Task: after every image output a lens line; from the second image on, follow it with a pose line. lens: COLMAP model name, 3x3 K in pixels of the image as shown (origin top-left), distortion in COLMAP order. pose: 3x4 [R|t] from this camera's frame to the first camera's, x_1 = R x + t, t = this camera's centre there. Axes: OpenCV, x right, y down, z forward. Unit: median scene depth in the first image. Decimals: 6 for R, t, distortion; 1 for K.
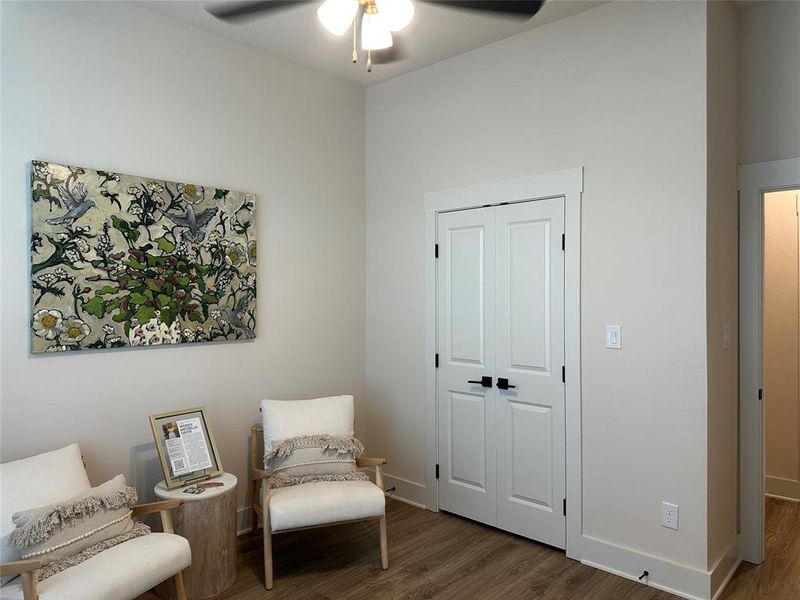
lens RADIAL K [[564.6, 0, 403.0], [0, 564.6, 297.6], [0, 0, 1]] dist [0.104063, -0.133846]
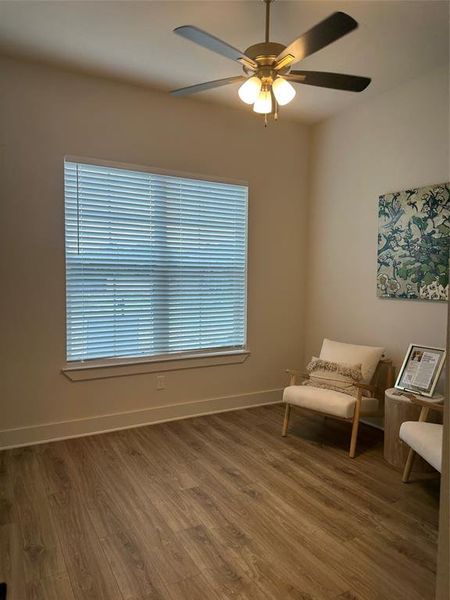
lens RADIAL K [[423.4, 0, 226.5], [0, 423.4, 296.8], [0, 0, 1]] dist [0.104063, -0.133846]
pose [[-0.294941, 0.040372, -0.954662, 0.806191], [-0.019681, 0.998638, 0.048312, 0.034749], [0.955313, 0.033037, -0.293745, 0.860399]]
